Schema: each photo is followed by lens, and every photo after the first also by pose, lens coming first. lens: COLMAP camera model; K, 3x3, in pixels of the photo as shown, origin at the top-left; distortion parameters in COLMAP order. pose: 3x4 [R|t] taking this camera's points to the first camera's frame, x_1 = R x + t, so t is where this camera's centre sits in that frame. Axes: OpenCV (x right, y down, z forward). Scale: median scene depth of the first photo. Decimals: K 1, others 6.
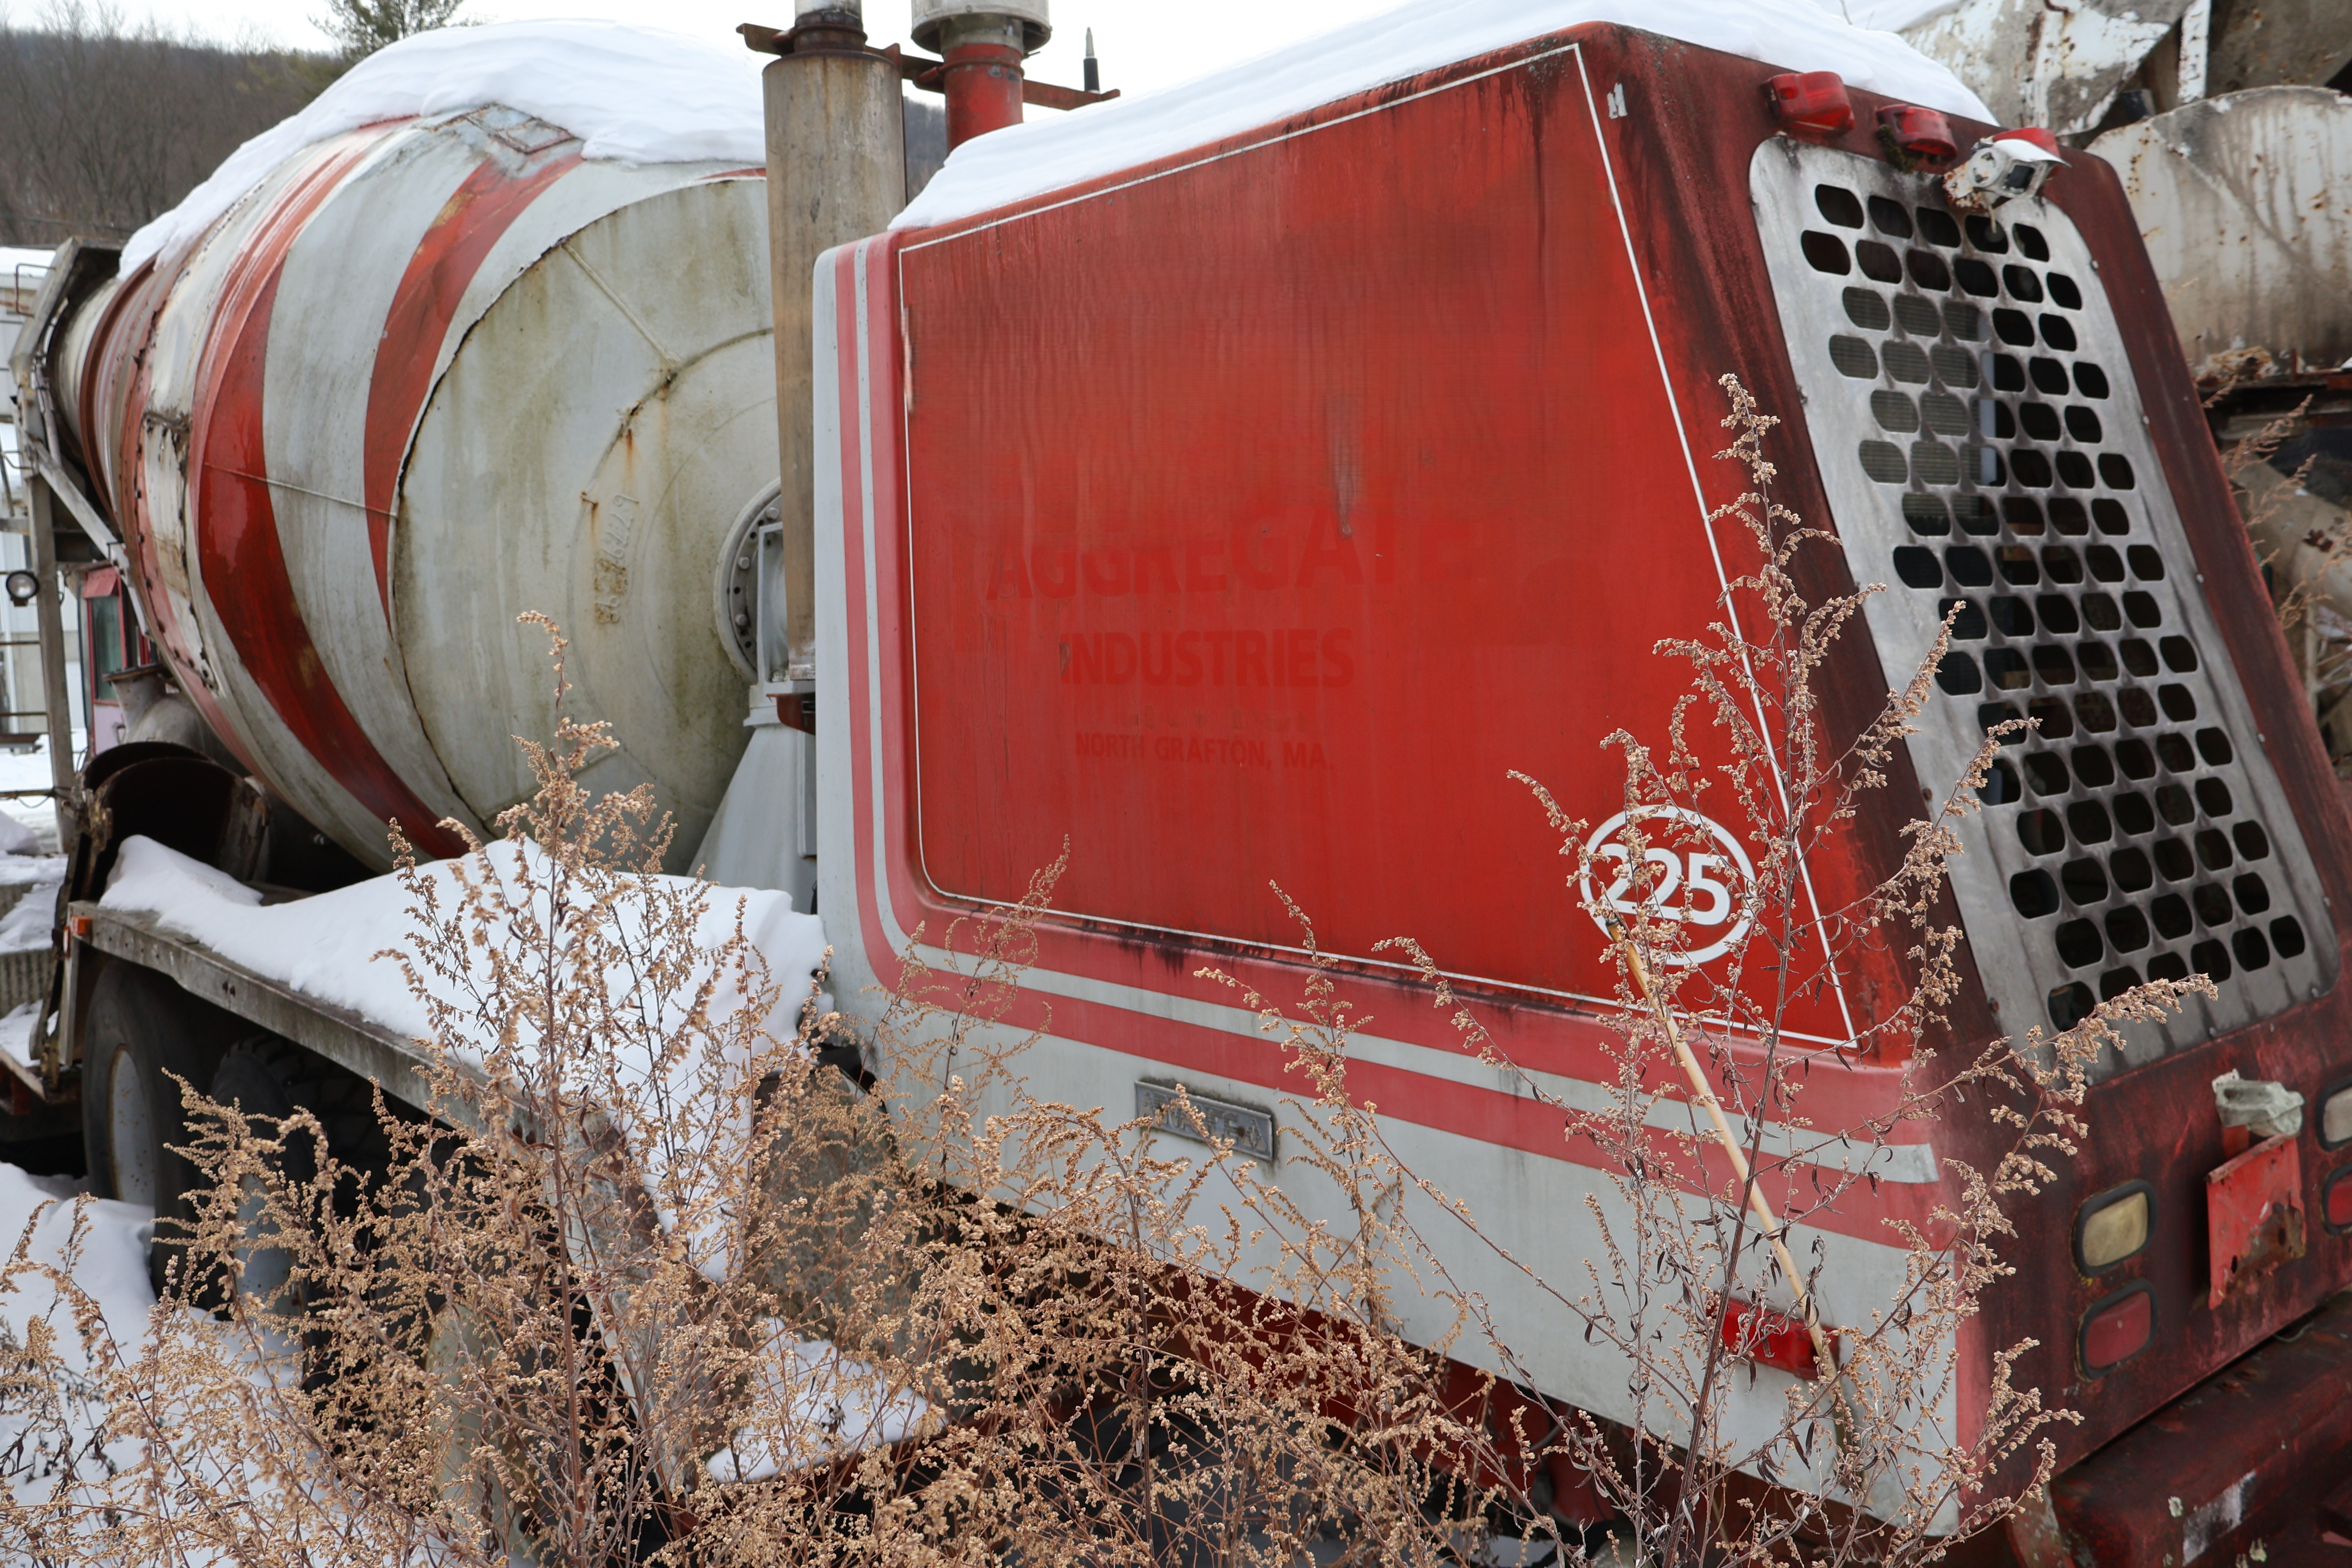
lens RADIAL K [[1958.2, 0, 1170.1], [0, 1958.2, 783.8], [0, 0, 1]] dist [-0.009260, 0.002560]
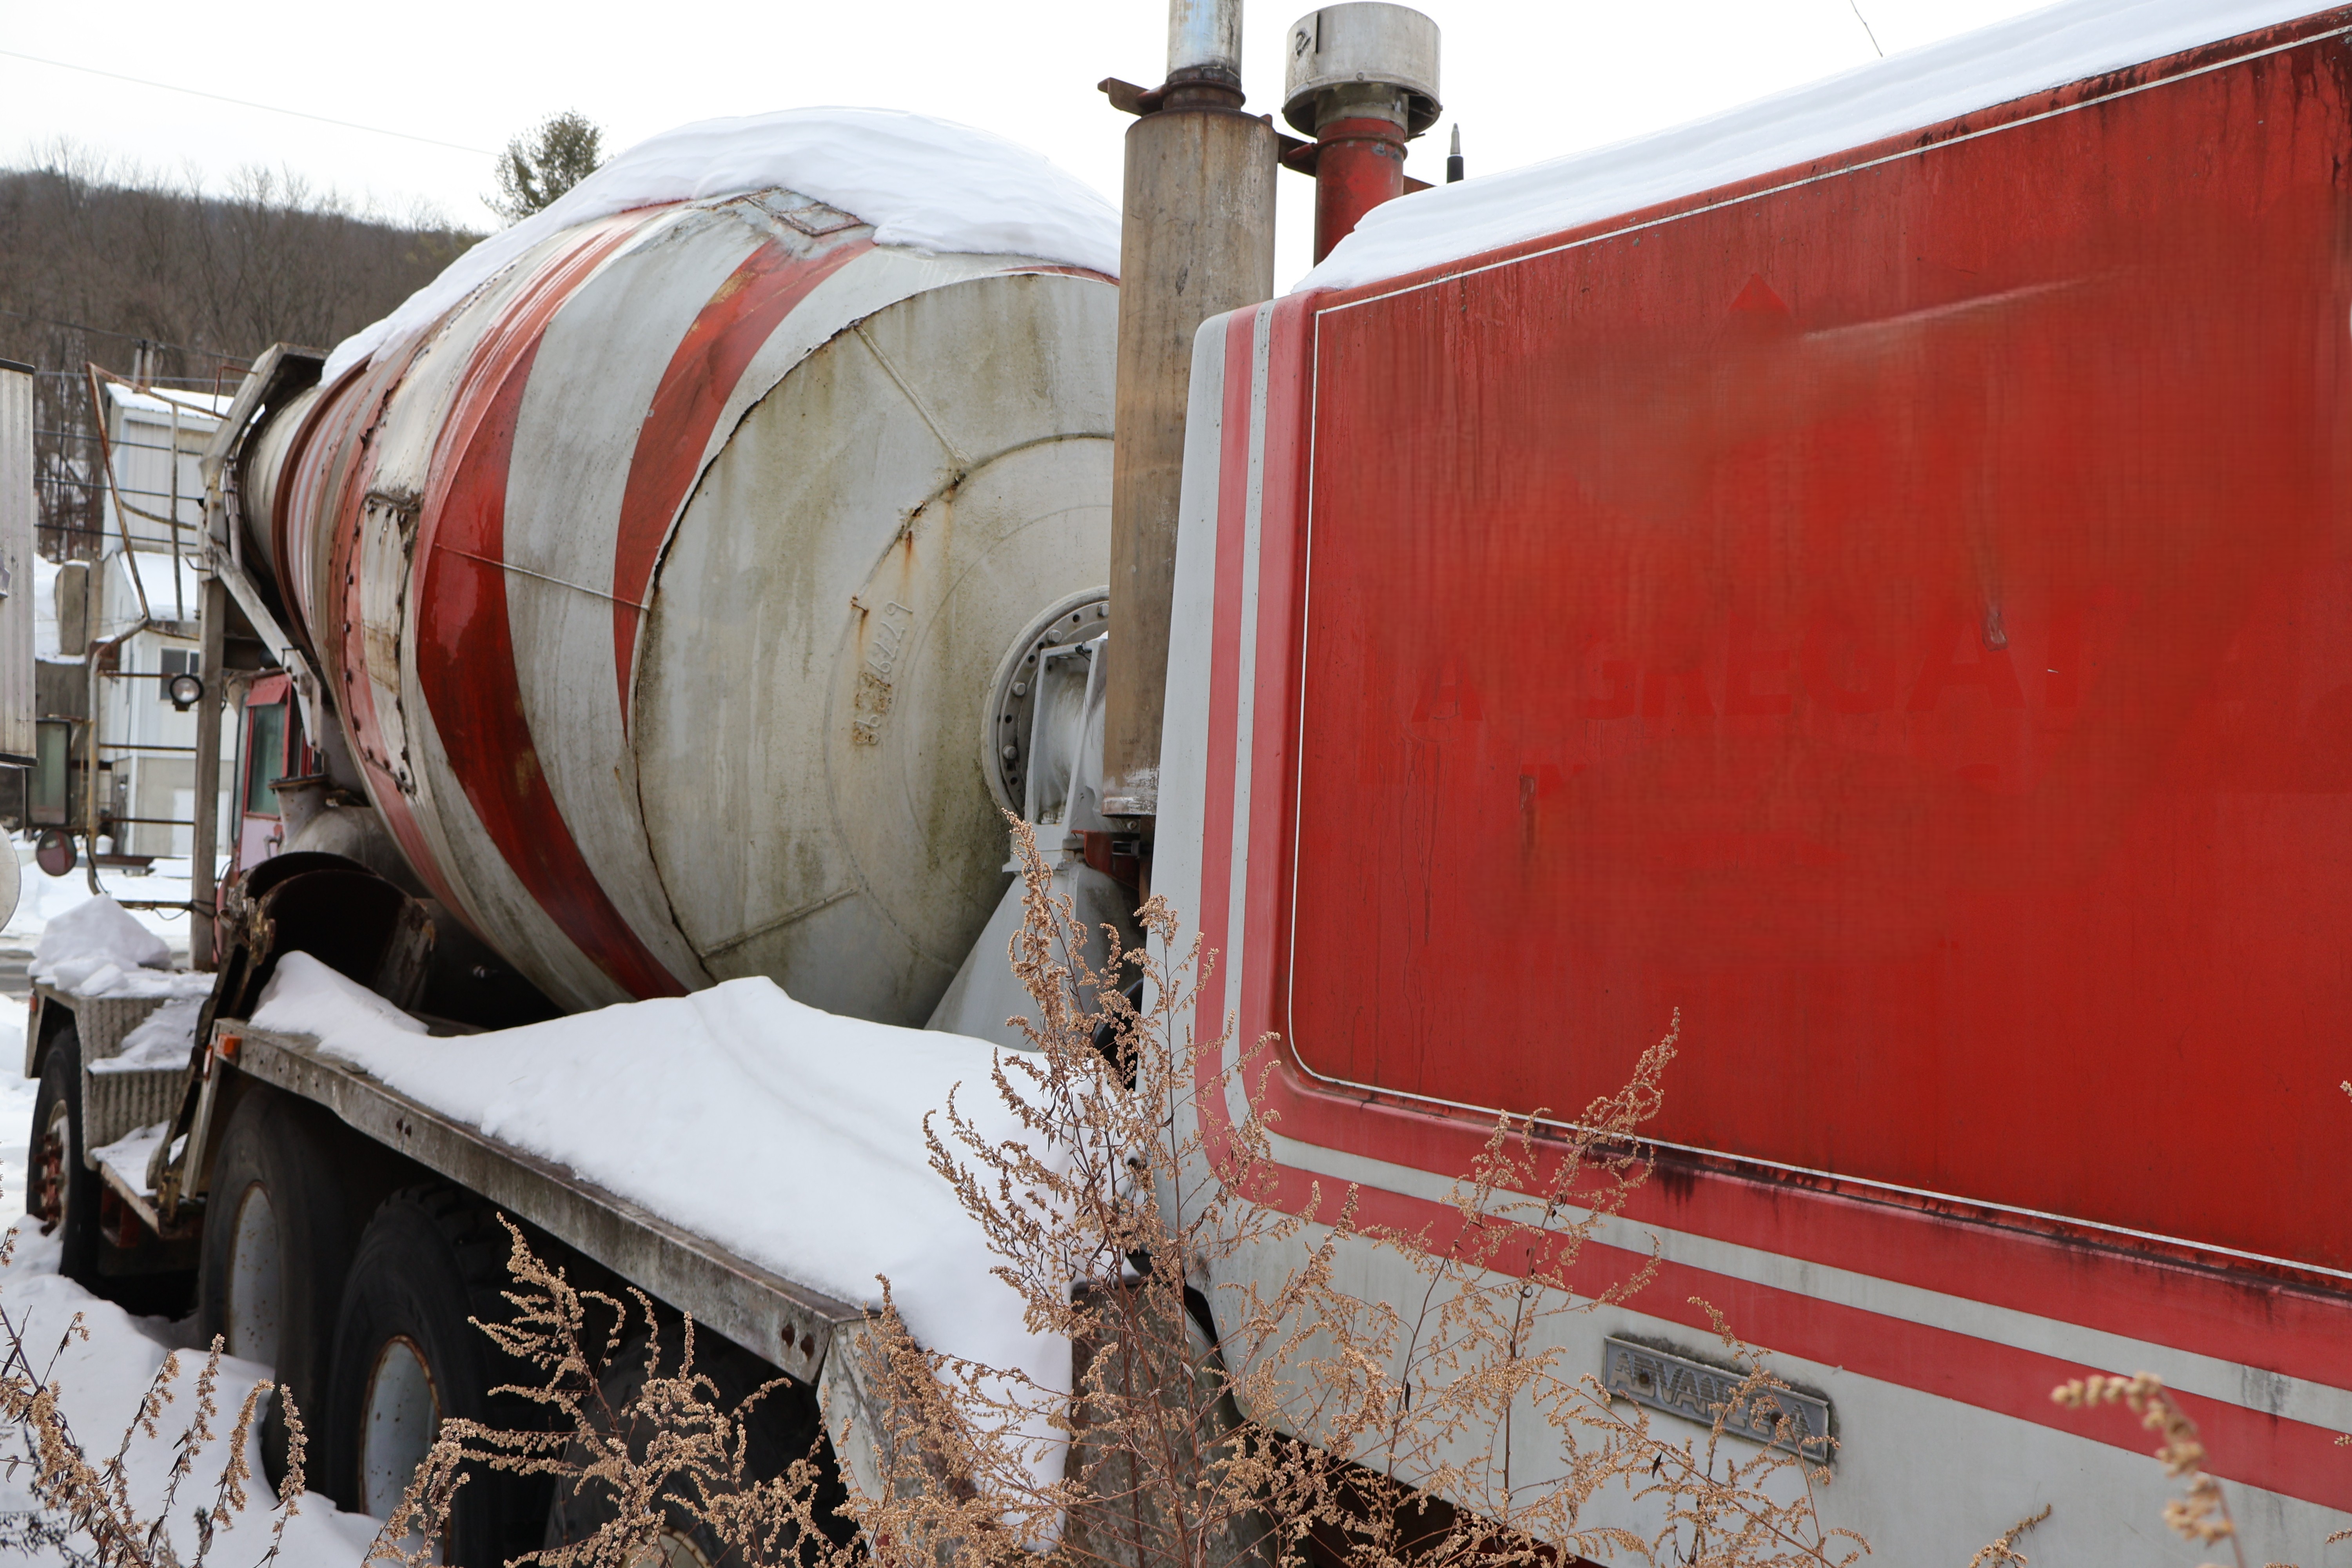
lens RADIAL K [[1958.2, 0, 1163.1], [0, 1958.2, 786.1], [0, 0, 1]] dist [-0.009260, 0.002560]
pose [[0.996609, 0.065622, -0.049634, -0.109077], [-0.070282, 0.992620, -0.098827, 0.015217], [0.042782, 0.101981, 0.993866, 0.126058]]
